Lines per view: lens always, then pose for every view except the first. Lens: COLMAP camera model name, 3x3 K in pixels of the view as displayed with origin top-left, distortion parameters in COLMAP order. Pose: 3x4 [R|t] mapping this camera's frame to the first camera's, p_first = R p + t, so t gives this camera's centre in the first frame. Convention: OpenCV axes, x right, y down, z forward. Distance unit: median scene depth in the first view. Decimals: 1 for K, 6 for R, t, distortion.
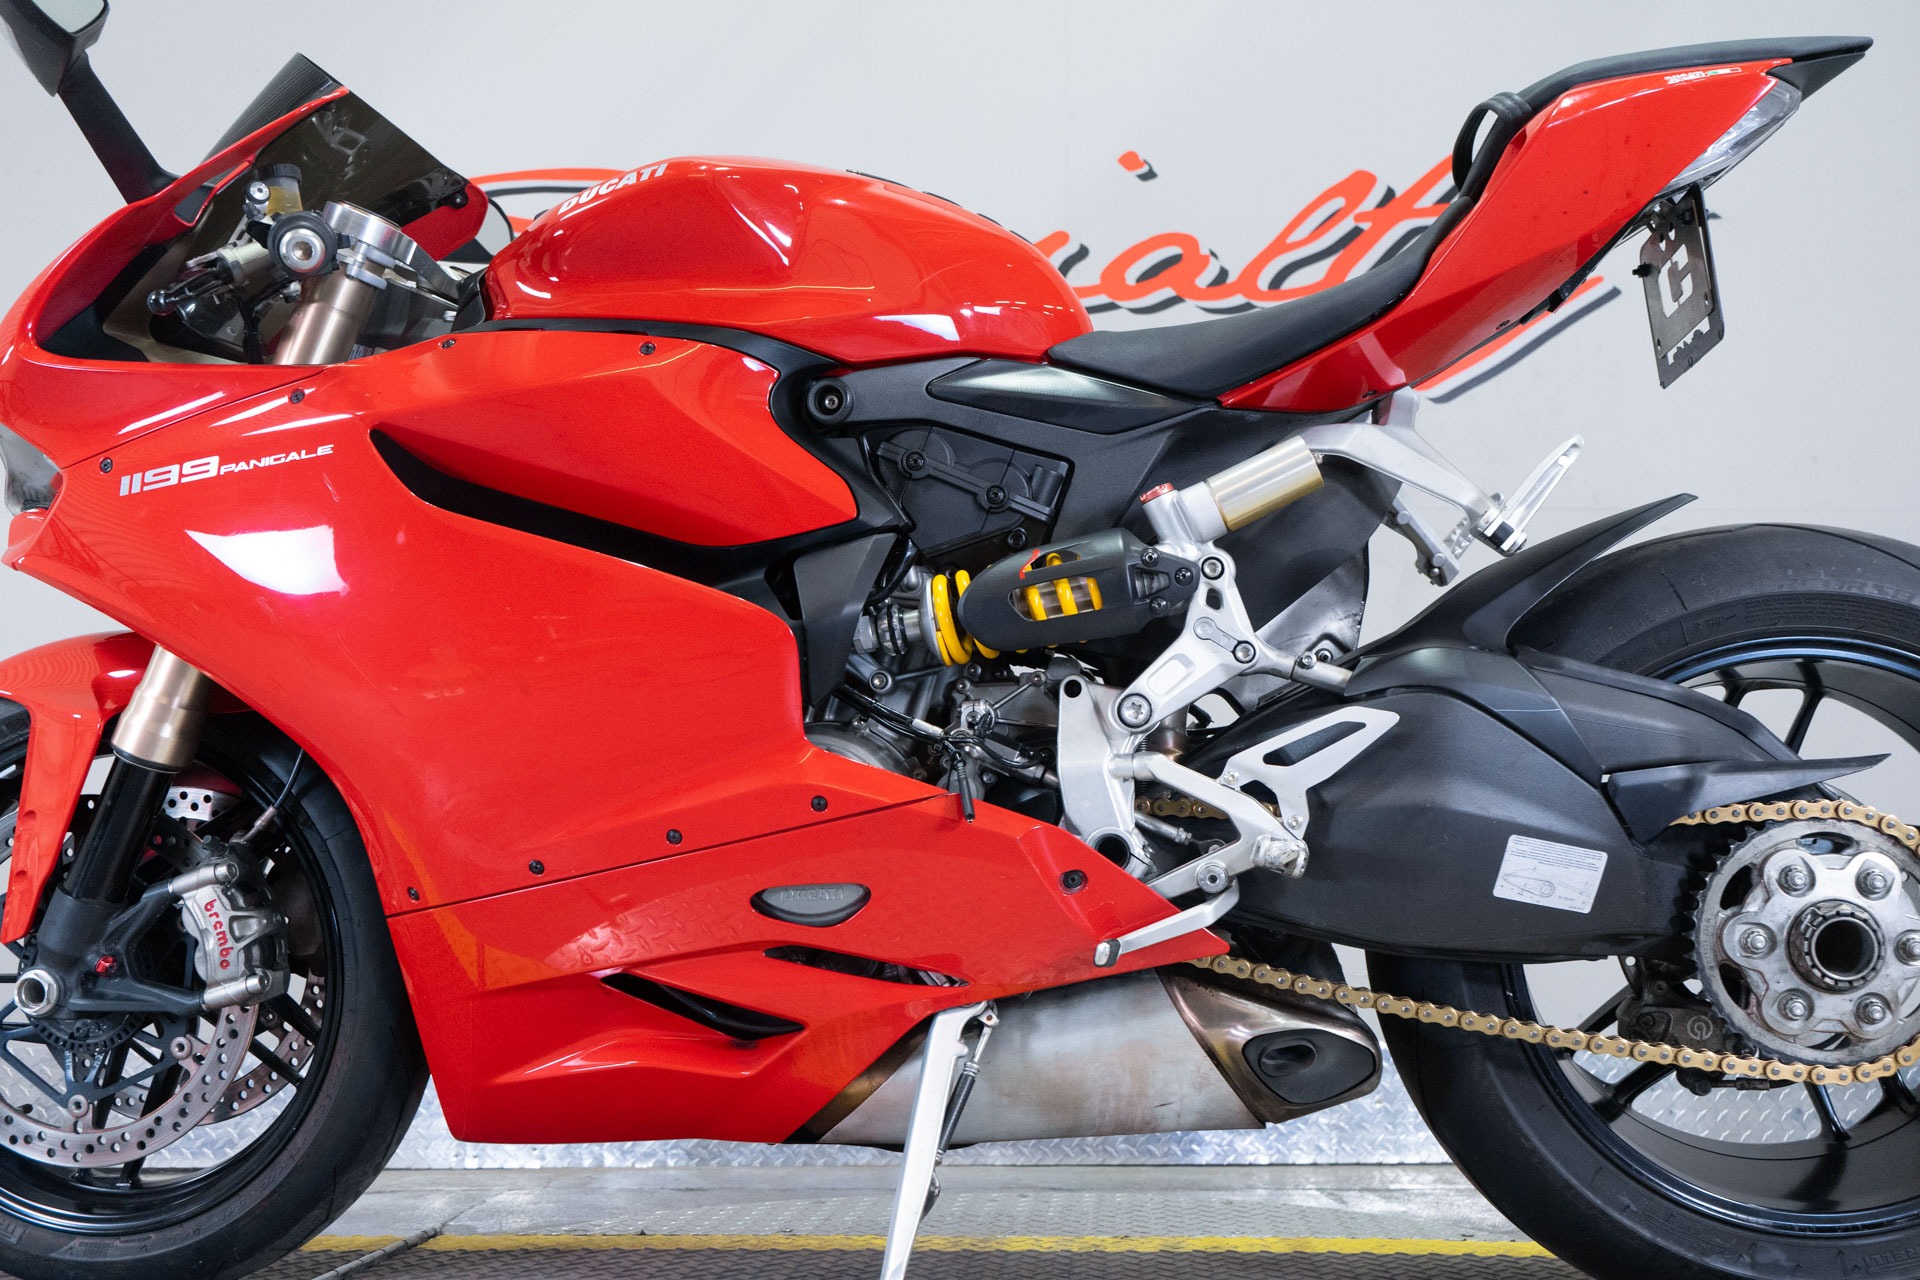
lens RADIAL K [[1704.4, 0, 960.0], [0, 1704.4, 640.0], [0, 0, 1]] dist [-0.003103, 0.007244]
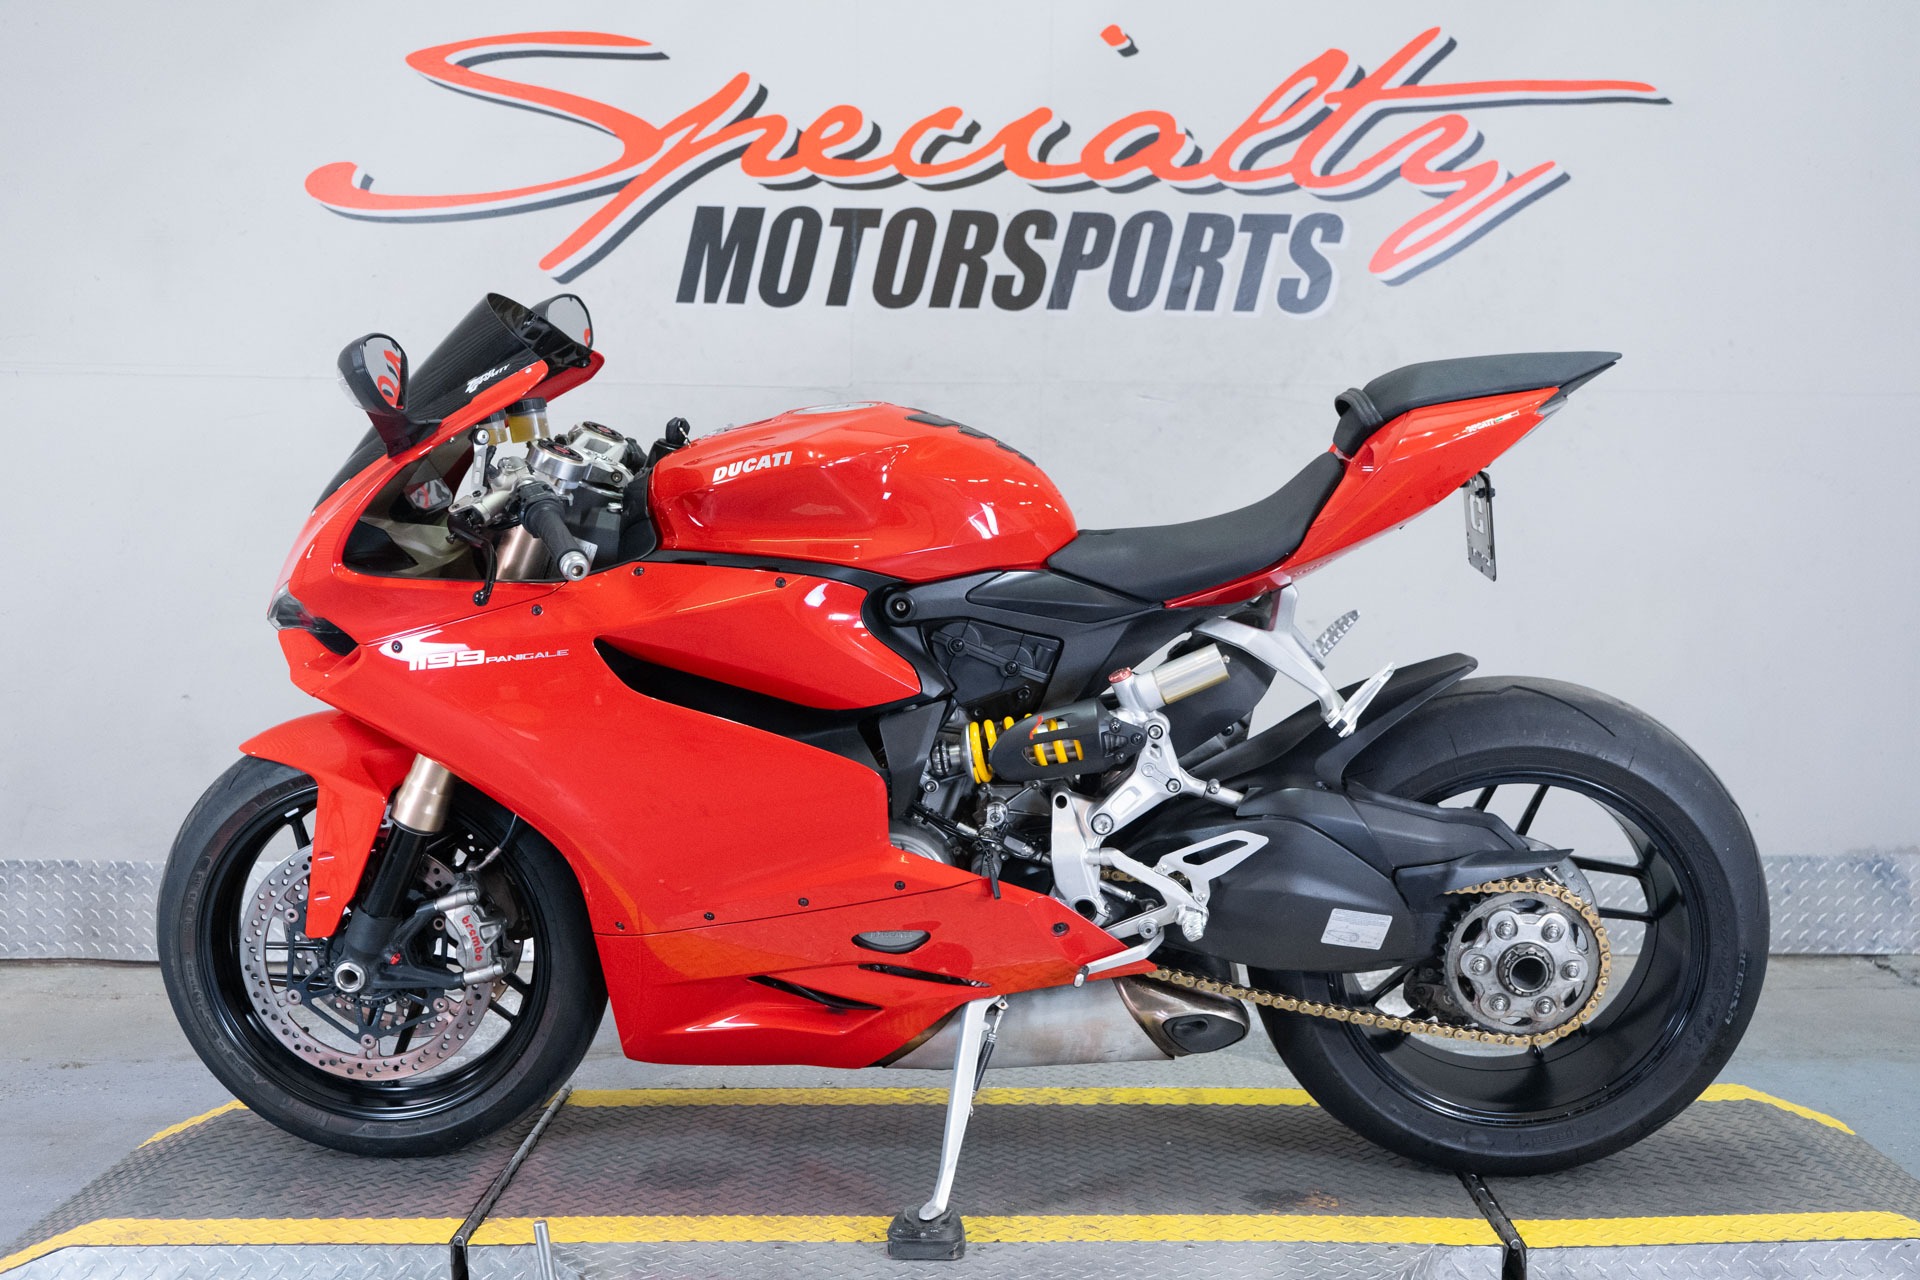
lens RADIAL K [[2085.7, 0, 960.0], [0, 2085.7, 640.0], [0, 0, 1]] dist [0.005962, 0.006902]
pose [[0.997384, -0.000878, 0.072277, -0.161242], [-0.016409, 0.971071, 0.238225, -0.562656], [-0.070395, -0.238788, 0.968517, -0.777845]]
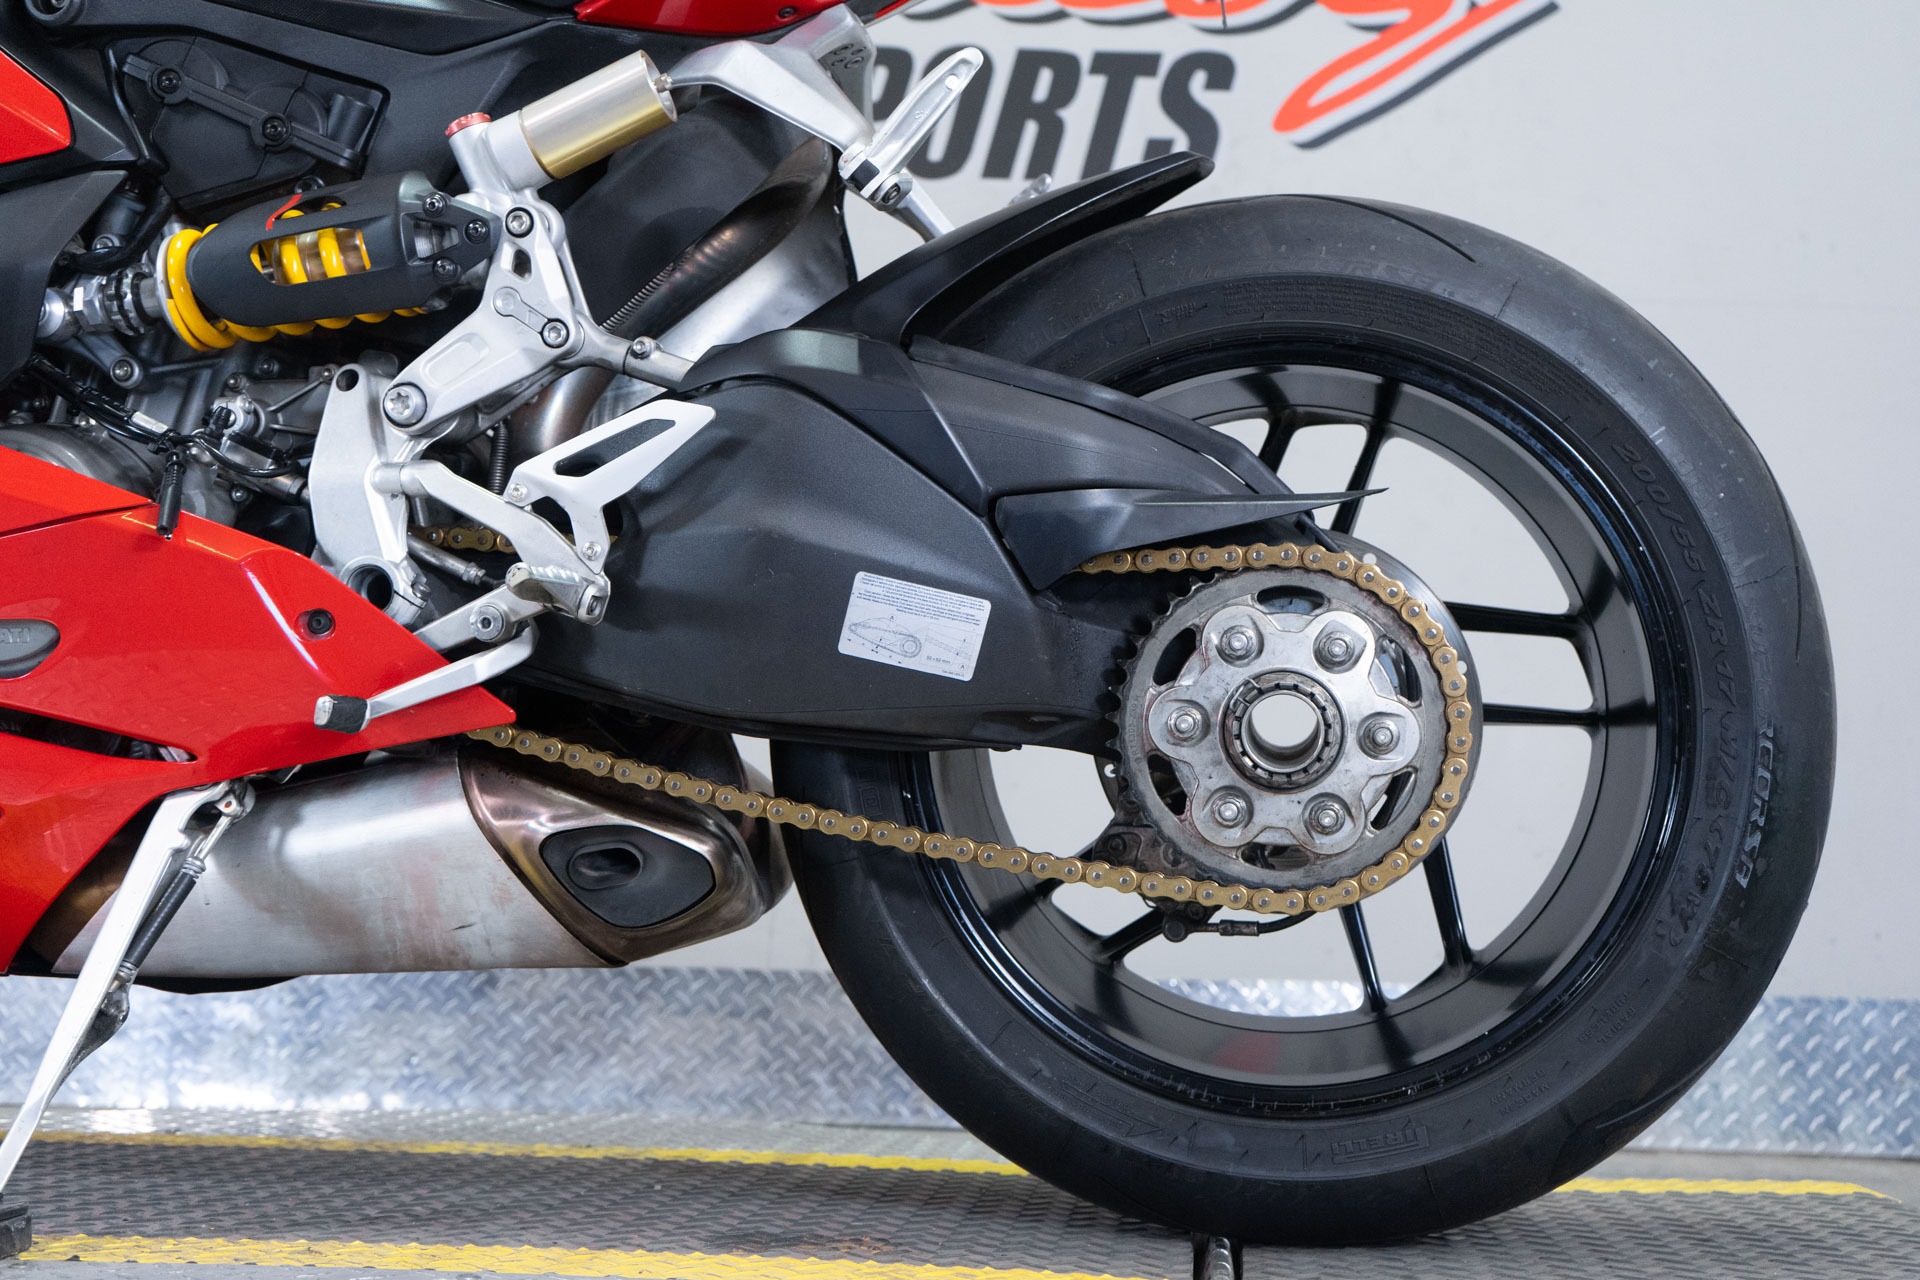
lens RADIAL K [[2221.3, 0, 960.0], [0, 2221.3, 640.0], [0, 0, 1]] dist [0.010510, -0.008287]
pose [[0.999387, 0.029825, -0.018337, 0.366762], [-0.029012, 0.998647, 0.043147, 0.095059], [0.019599, -0.042589, 0.998900, 0.004563]]
